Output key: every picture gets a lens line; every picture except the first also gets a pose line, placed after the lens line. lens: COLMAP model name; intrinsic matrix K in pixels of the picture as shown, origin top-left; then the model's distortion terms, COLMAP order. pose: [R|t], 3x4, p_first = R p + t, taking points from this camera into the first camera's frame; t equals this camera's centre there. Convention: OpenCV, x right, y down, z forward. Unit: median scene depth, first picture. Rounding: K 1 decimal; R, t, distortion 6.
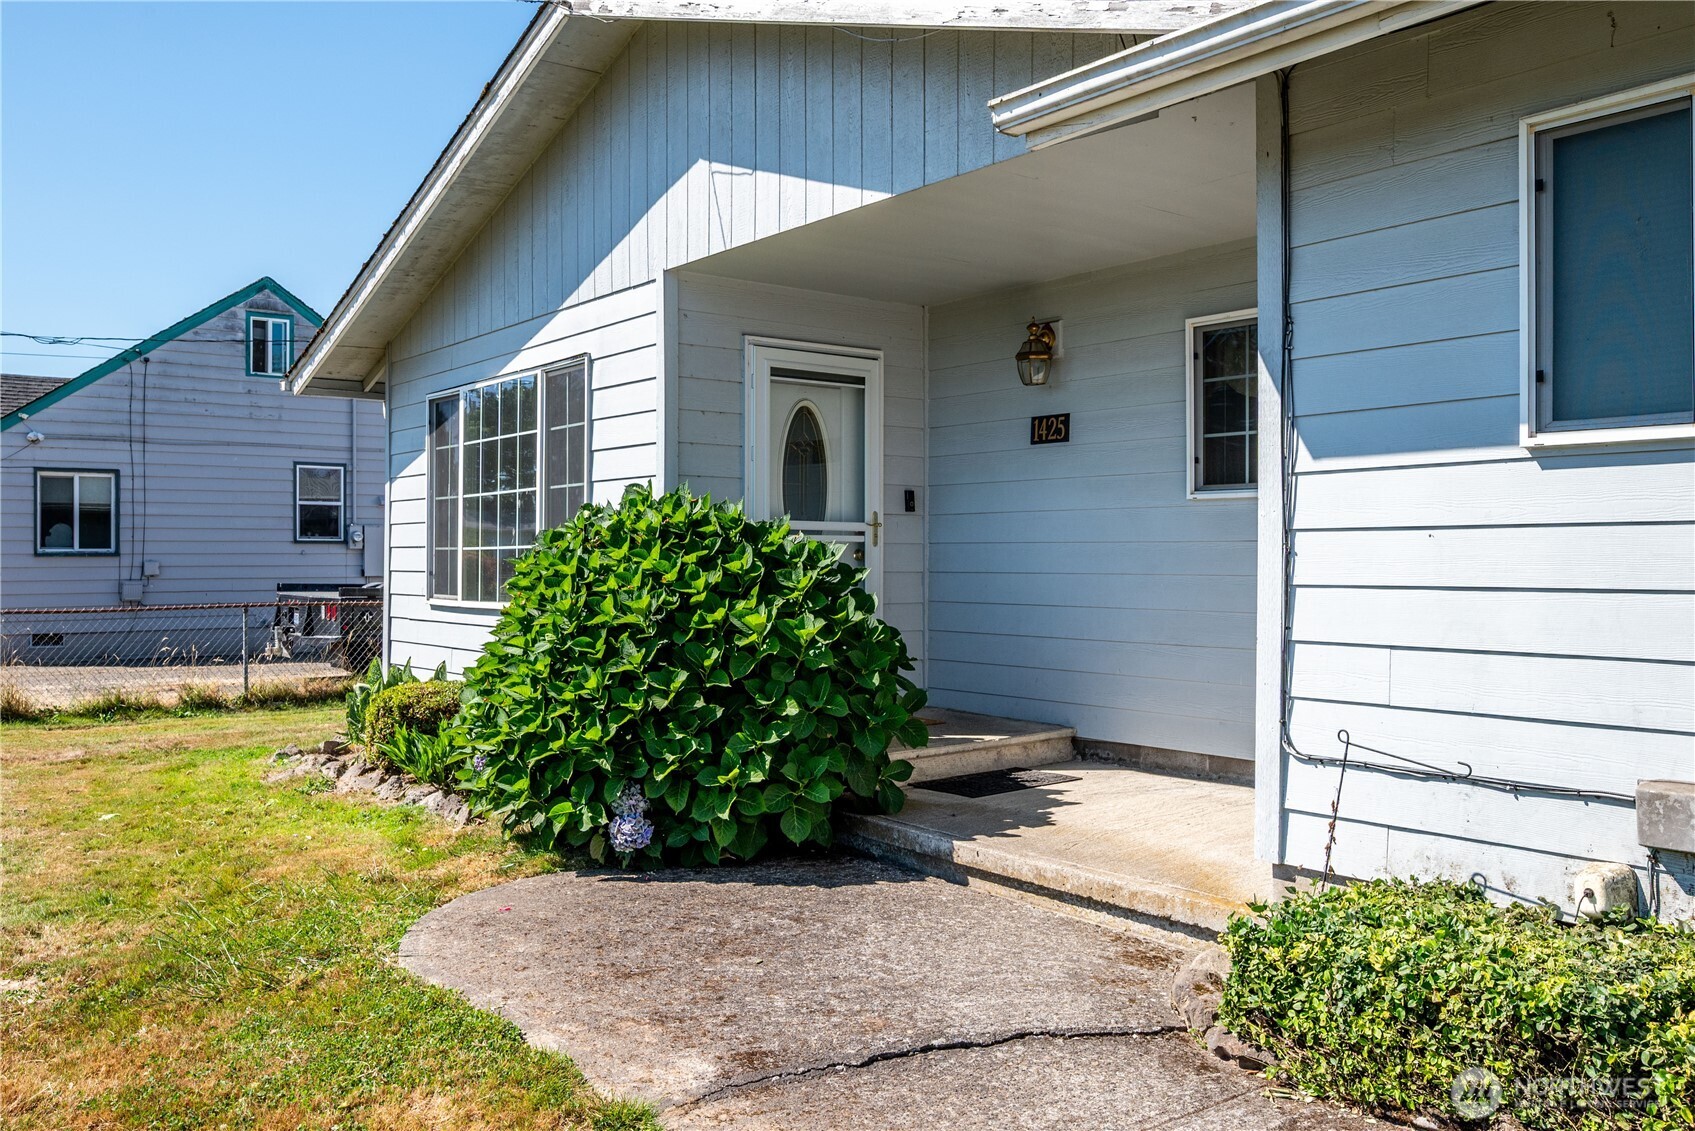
lens RADIAL K [[1386.7, 0, 783.5], [0, 1386.7, 557.9], [0, 0, 1]] dist [-0.003374, -0.004446]
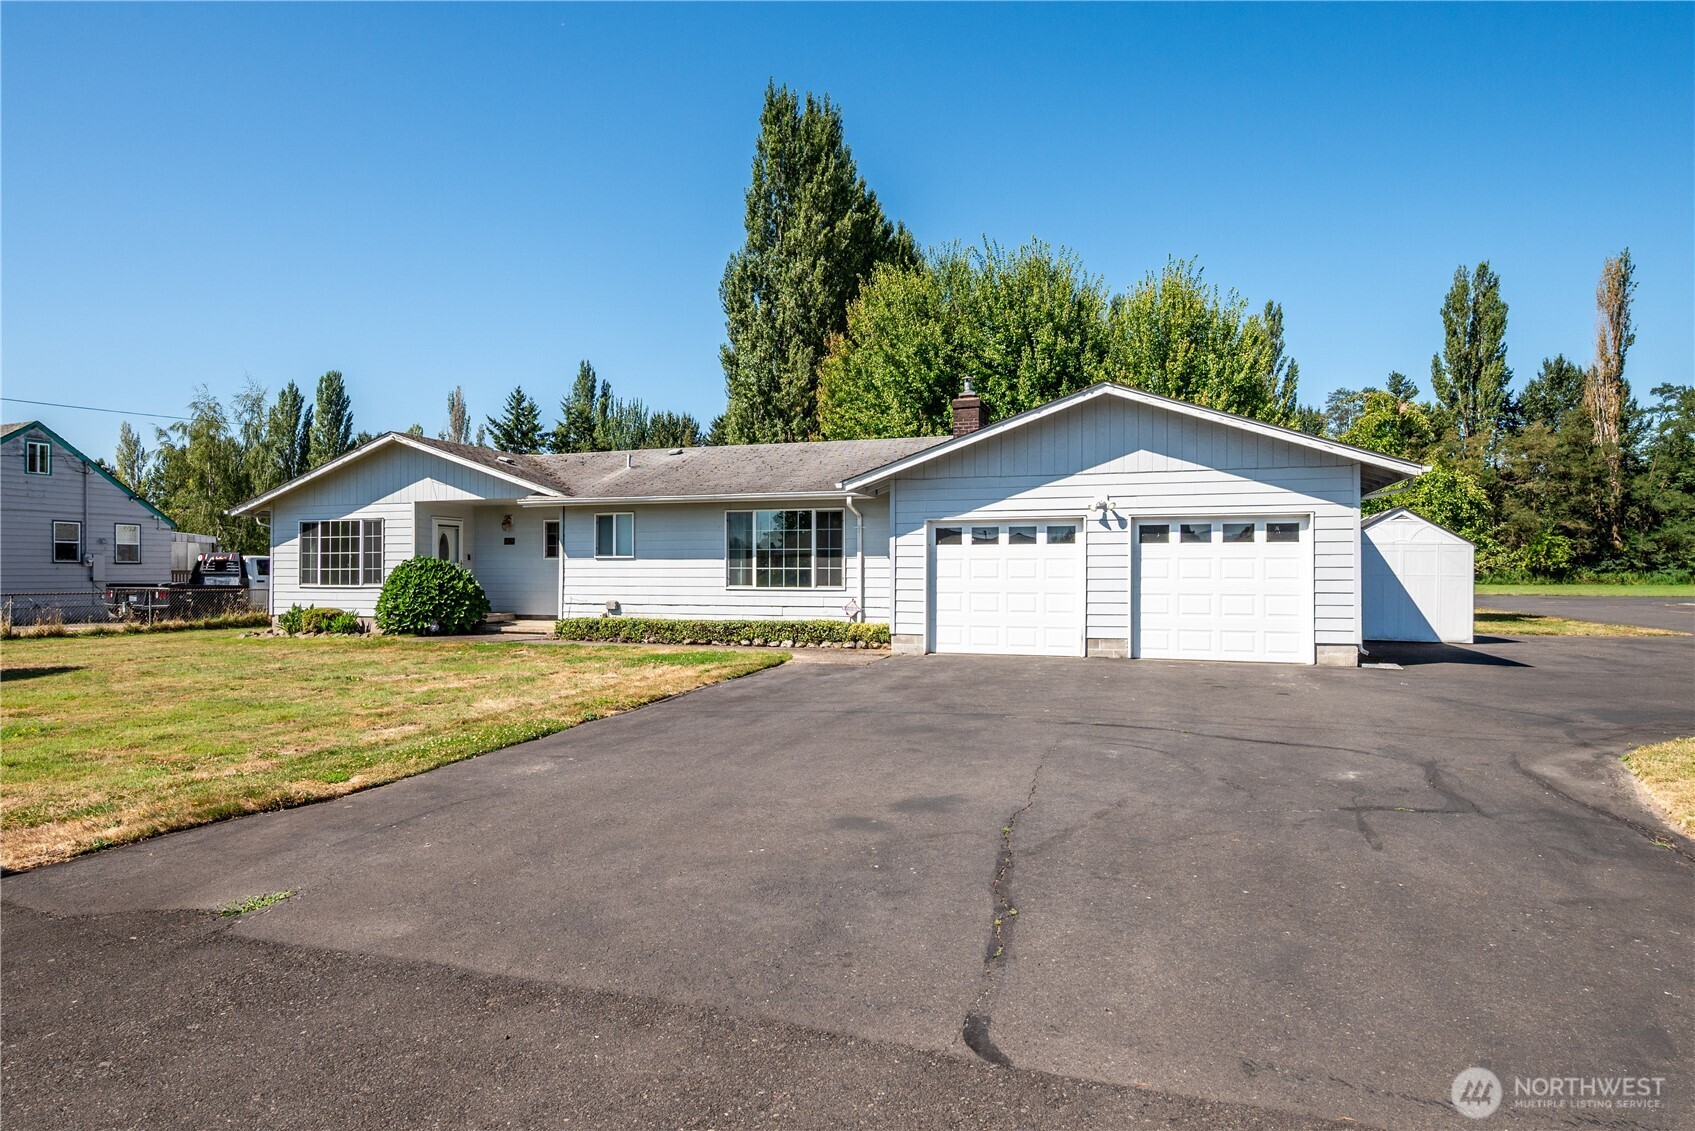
lens RADIAL K [[995.7, 0, 859.6], [0, 995.7, 563.6], [0, 0, 1]] dist [-0.005568, 0.001814]
pose [[0.811471, 0.004487, 0.584376, -0.730243], [-0.001343, 0.999982, -0.005814, -0.010857], [-0.584391, 0.003933, 0.811462, -2.124460]]
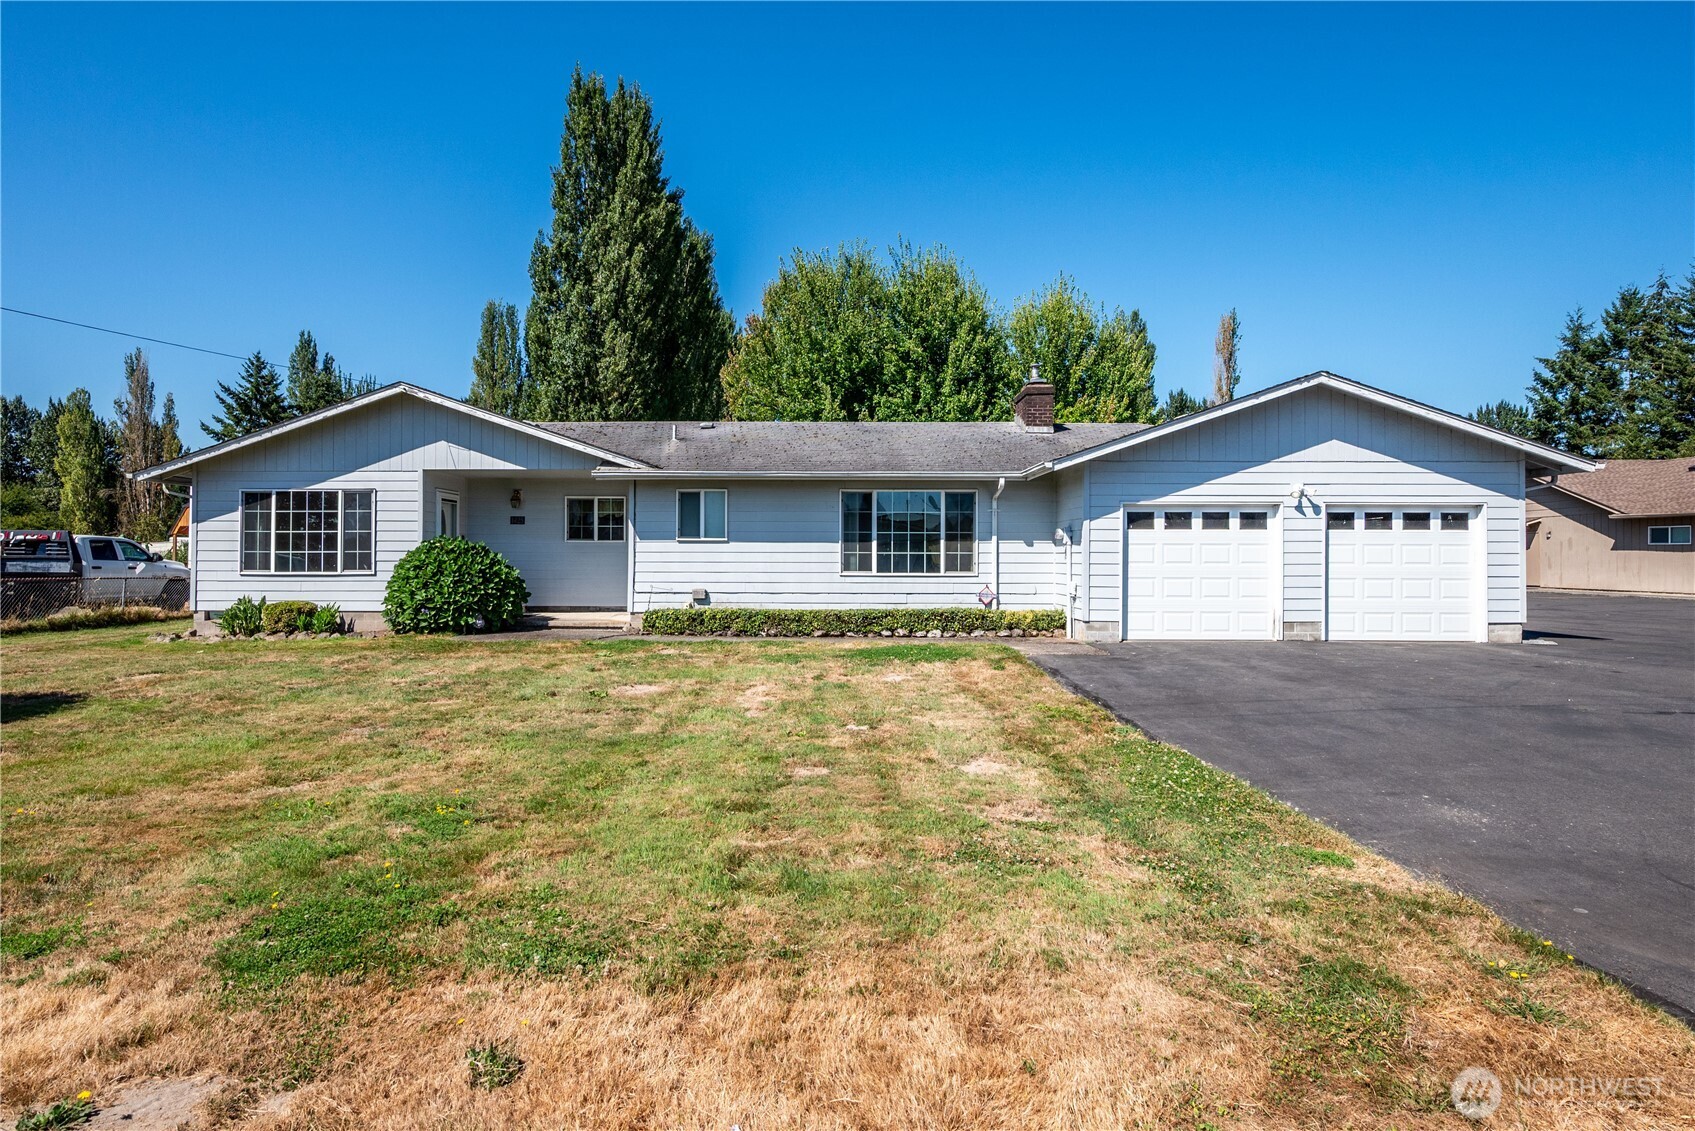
lens RADIAL K [[922.2, 0, 872.0], [0, 922.2, 544.5], [0, 0, 1]] dist [0.002924, -0.004946]
pose [[0.586609, 0.015155, 0.809728, -1.239664], [-0.004200, 0.999868, -0.015671, 0.001821], [-0.809859, 0.005792, 0.586596, -1.161246]]
